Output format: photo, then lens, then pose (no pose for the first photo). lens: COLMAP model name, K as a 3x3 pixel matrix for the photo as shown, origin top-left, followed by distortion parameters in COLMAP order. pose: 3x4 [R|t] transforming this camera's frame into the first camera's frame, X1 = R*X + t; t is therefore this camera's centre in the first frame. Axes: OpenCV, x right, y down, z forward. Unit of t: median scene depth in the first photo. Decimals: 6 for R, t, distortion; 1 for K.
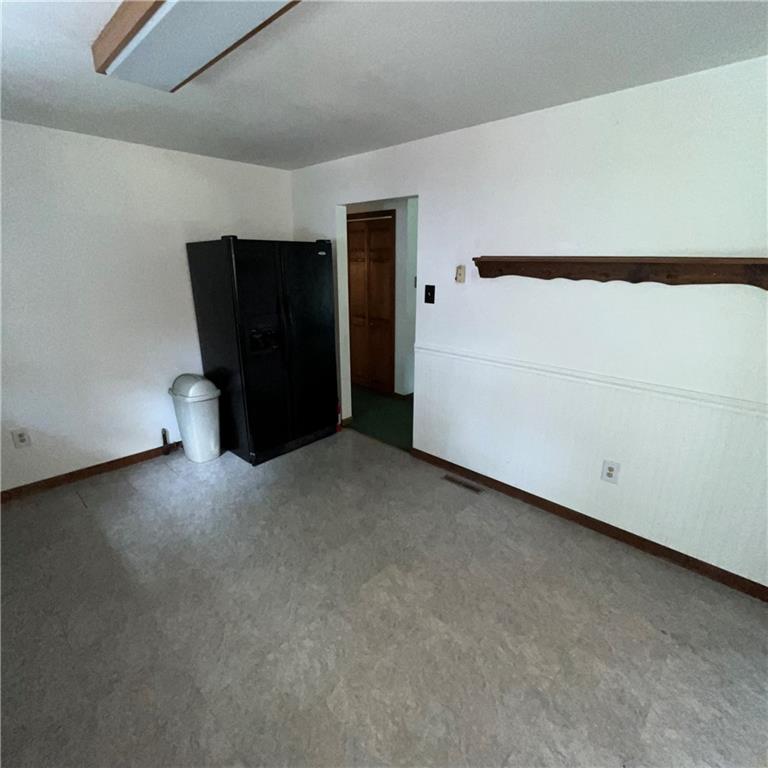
lens RADIAL K [[412.8, 0, 382.7], [0, 412.8, 380.7], [0, 0, 1]] dist [0.000822, -0.002288]
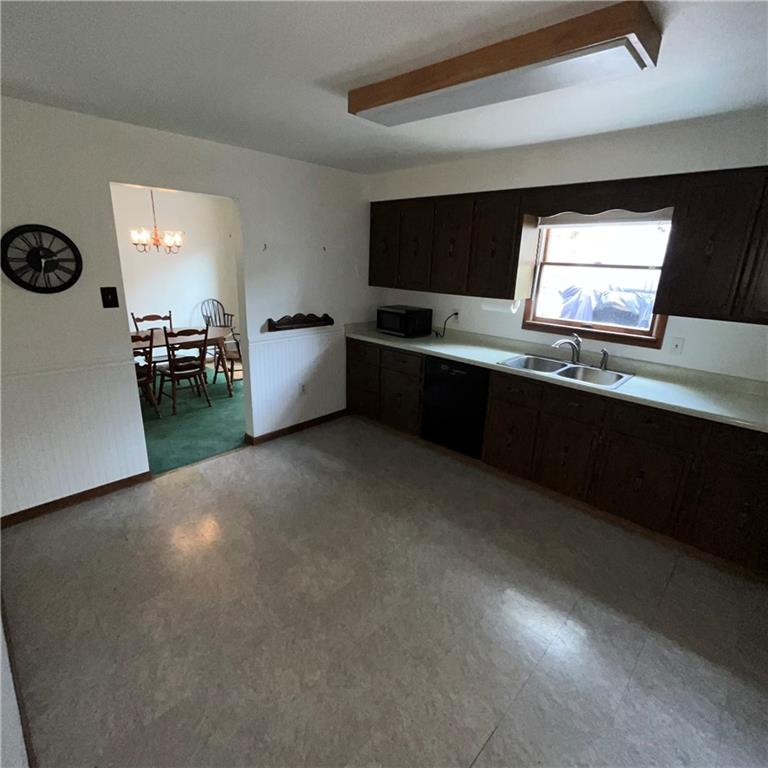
lens RADIAL K [[412.8, 0, 382.7], [0, 412.8, 380.7], [0, 0, 1]] dist [0.000822, -0.002288]
pose [[-0.999497, -0.031303, -0.005149, -0.074366], [-0.028969, 0.834454, 0.550315, -0.352734], [-0.012930, 0.550188, -0.834941, 1.121357]]
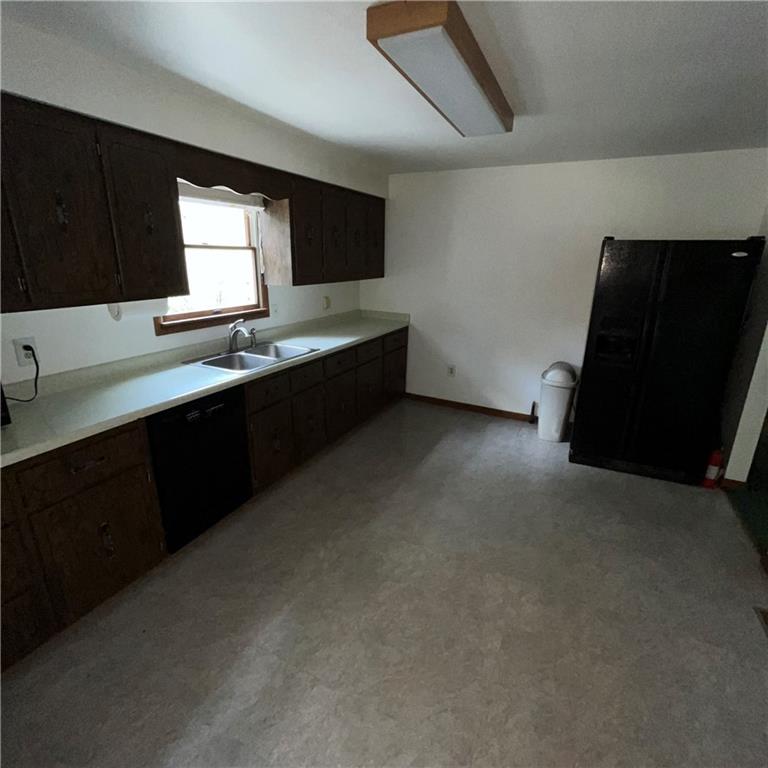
lens RADIAL K [[416.8, 0, 384.5], [0, 416.8, 378.5], [0, 0, 1]] dist [0.000045, -0.000364]
pose [[0.299733, 0.272309, -0.914335, 0.484207], [-0.285630, 0.940051, 0.186333, -0.053361], [0.910261, 0.205311, 0.359544, 0.188171]]
